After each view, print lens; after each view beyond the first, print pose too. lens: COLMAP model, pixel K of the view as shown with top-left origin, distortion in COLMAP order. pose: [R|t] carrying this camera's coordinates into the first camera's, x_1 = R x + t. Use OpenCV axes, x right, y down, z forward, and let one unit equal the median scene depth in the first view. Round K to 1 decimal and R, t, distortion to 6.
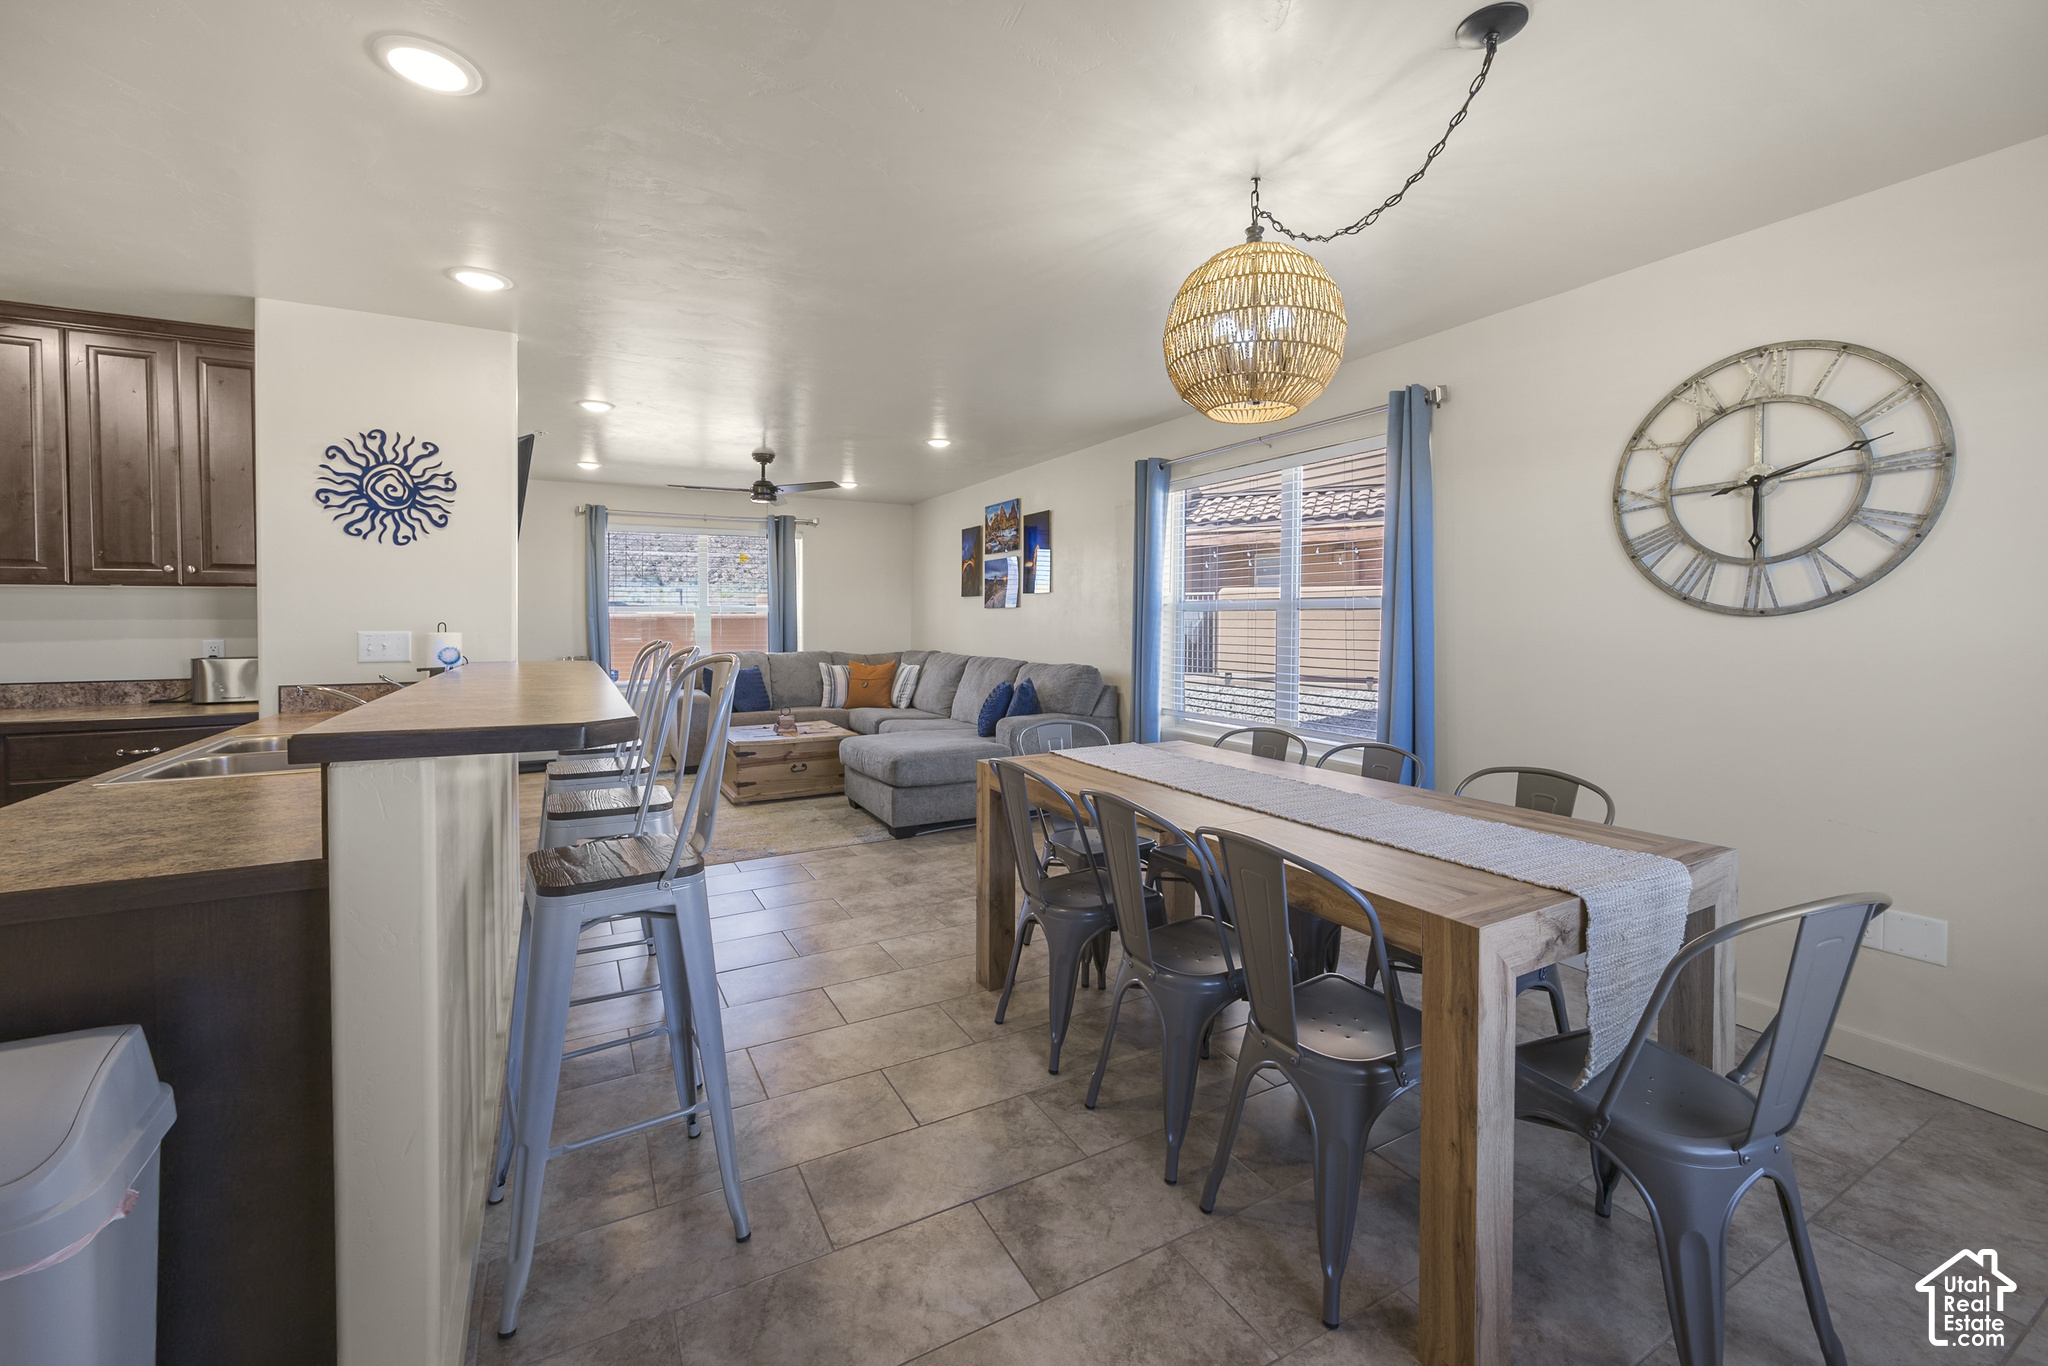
lens RADIAL K [[841.9, 0, 1027.2], [0, 841.9, 628.2], [0, 0, 1]] dist [-0.004930, 0.000487]
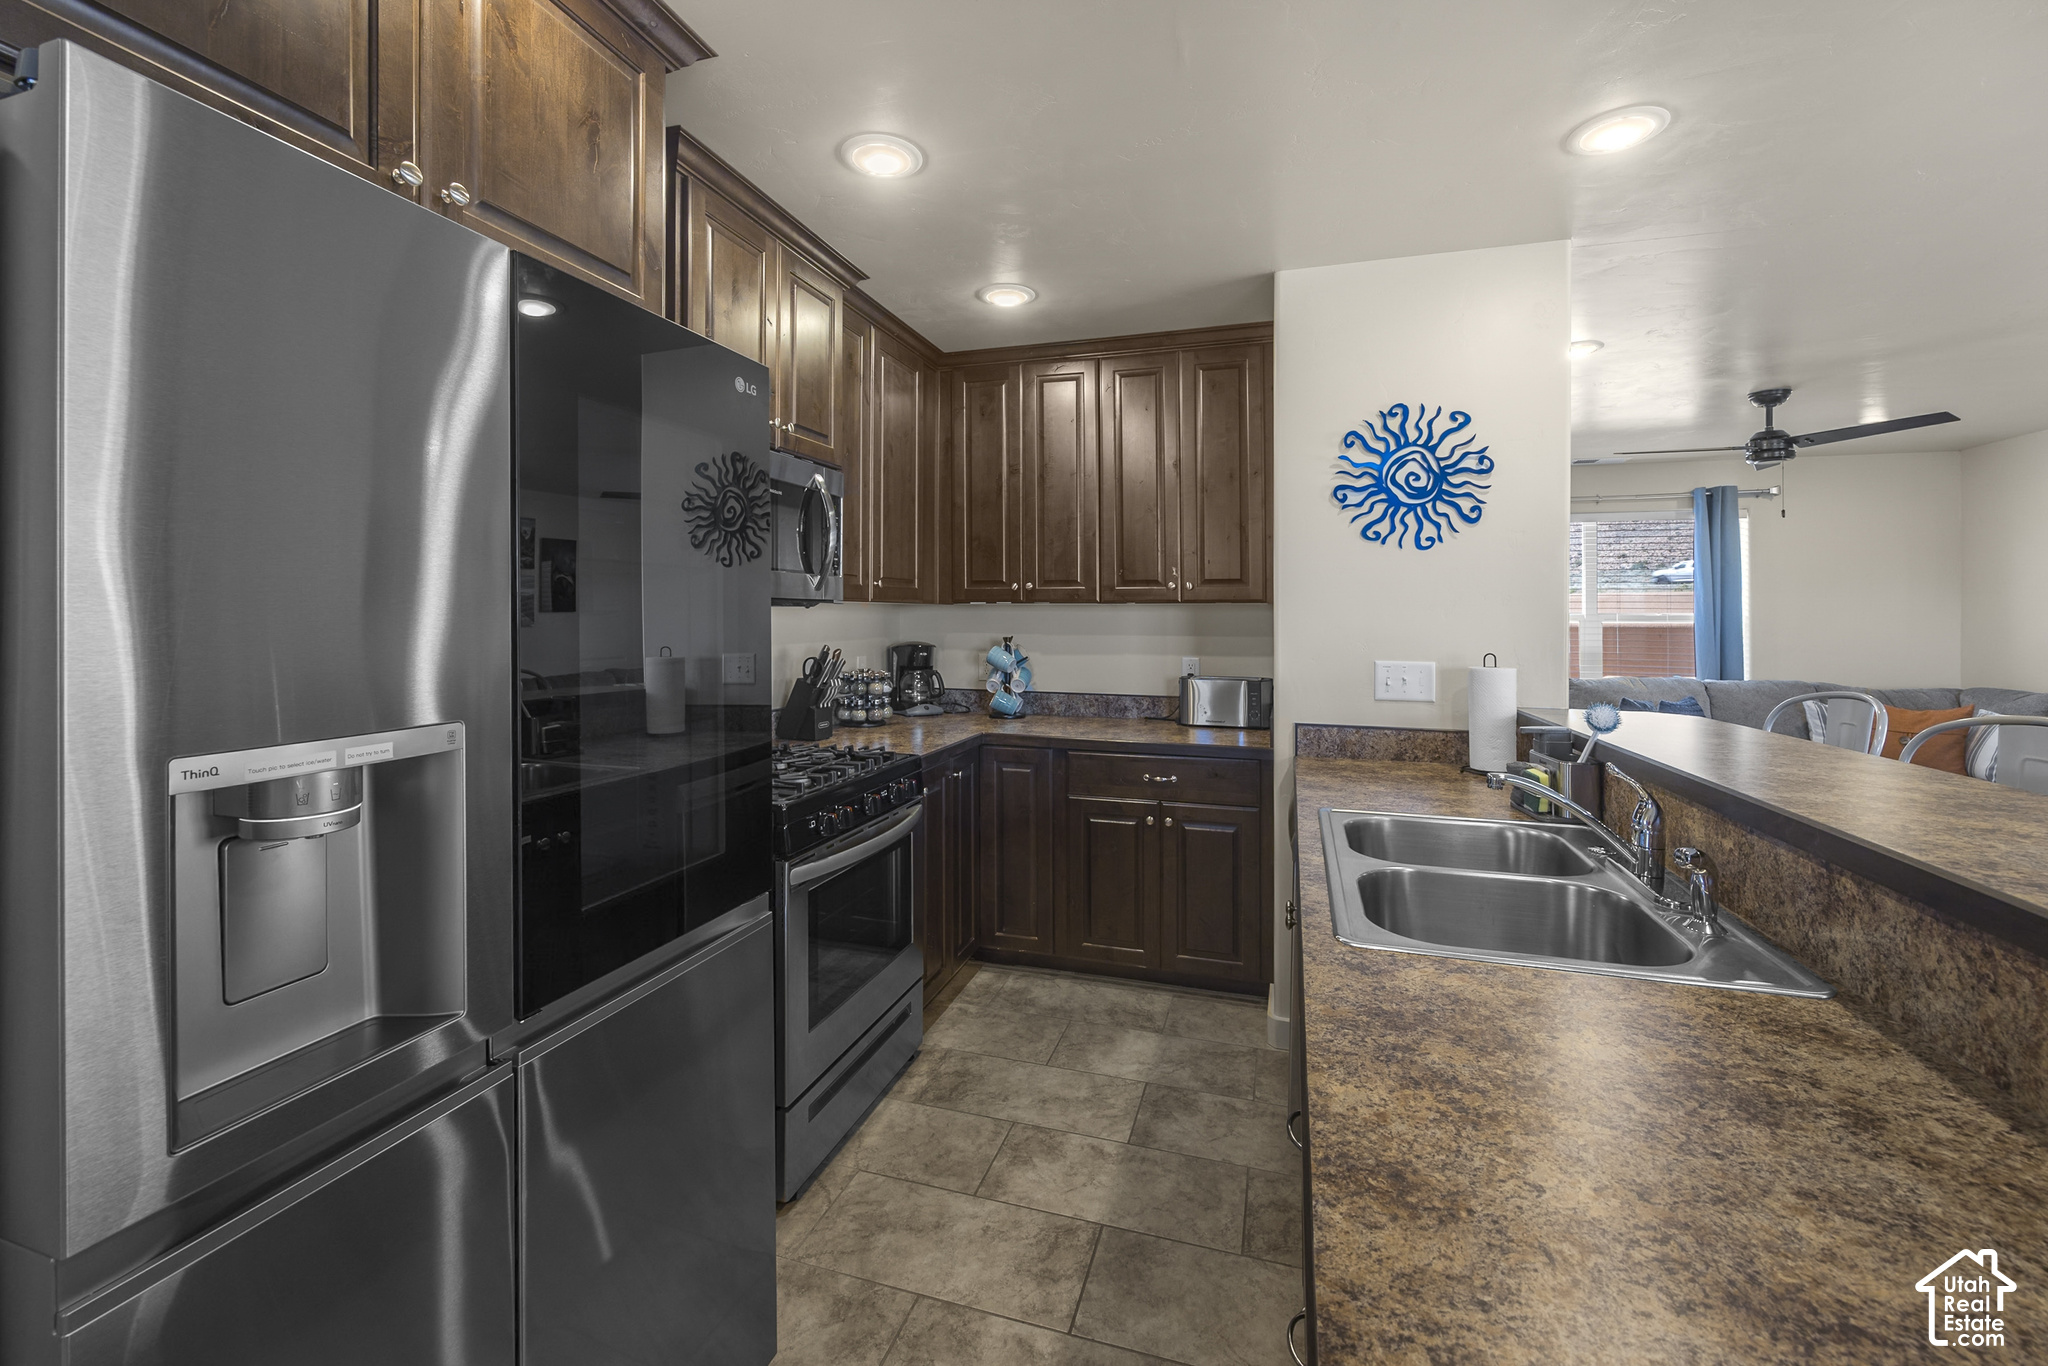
lens RADIAL K [[841.9, 0, 1035.9], [0, 841.9, 610.3], [0, 0, 1]] dist [-0.004930, 0.000487]
pose [[0.702939, 0.000754, -0.711250, -0.448296], [-0.013571, 0.999832, -0.012353, -0.028896], [0.711121, 0.018336, 0.702831, 0.206855]]
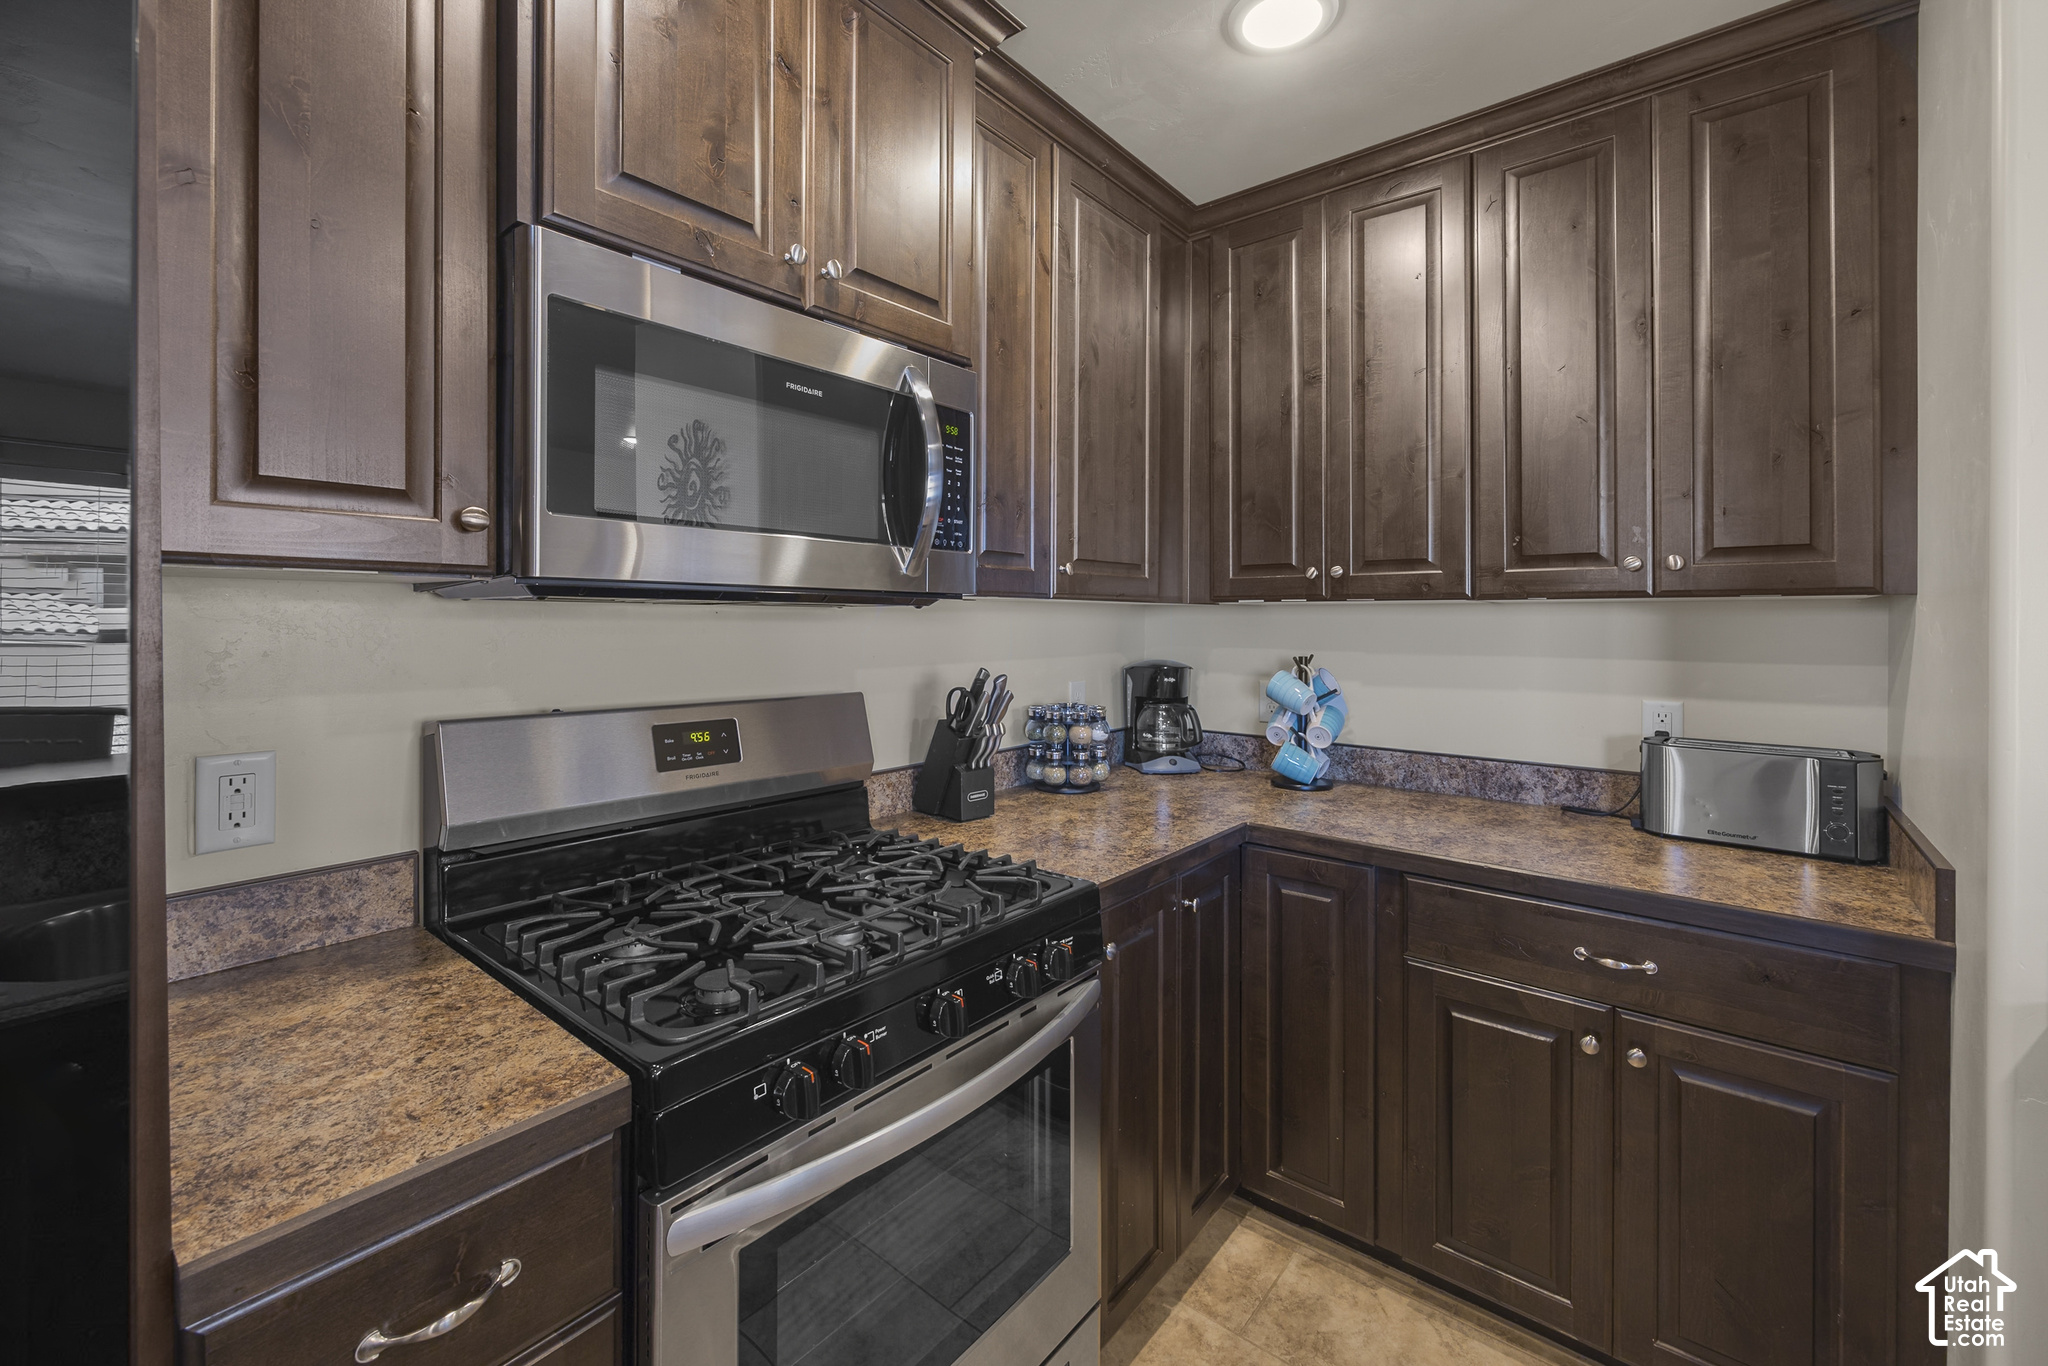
lens RADIAL K [[841.9, 0, 1031.2], [0, 841.9, 625.8], [0, 0, 1]] dist [-0.004930, 0.000487]
pose [[0.377150, 0.009992, -0.926098, -0.710537], [-0.016700, 0.999853, 0.003987, -0.030815], [0.926002, 0.013962, 0.377262, 0.494864]]
